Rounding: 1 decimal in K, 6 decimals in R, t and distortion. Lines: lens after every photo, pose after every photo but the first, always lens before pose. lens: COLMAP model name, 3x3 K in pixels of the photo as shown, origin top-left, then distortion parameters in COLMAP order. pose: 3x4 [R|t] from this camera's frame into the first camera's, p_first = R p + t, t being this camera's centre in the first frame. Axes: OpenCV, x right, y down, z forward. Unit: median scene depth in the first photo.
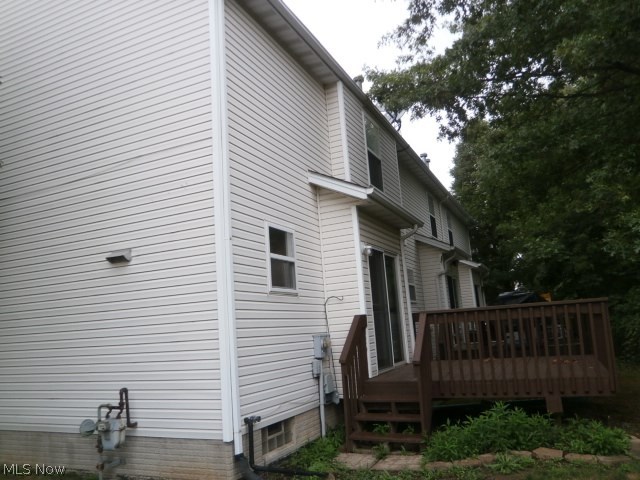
lens RADIAL K [[500.8, 0, 319.5], [0, 500.8, 231.4], [0, 0, 1]] dist [-0.047129, 0.006271]
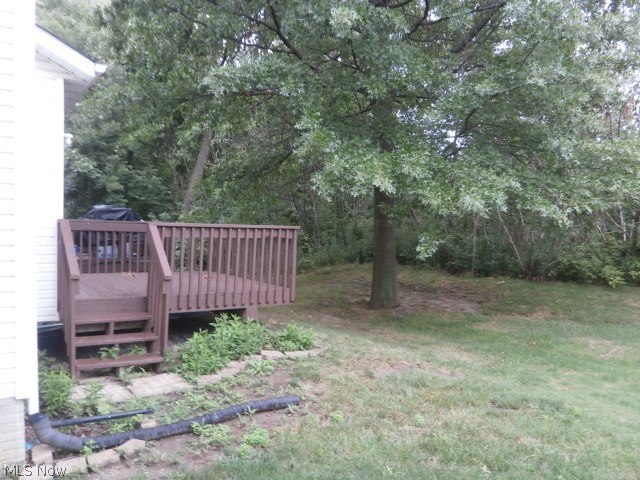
lens RADIAL K [[500.8, 0, 319.5], [0, 500.8, 231.4], [0, 0, 1]] dist [-0.047129, 0.006271]
pose [[0.540139, 0.070290, 0.838635, -0.397553], [-0.211113, 0.975959, 0.054172, 0.062894], [-0.814666, -0.206308, 0.541993, 0.260895]]
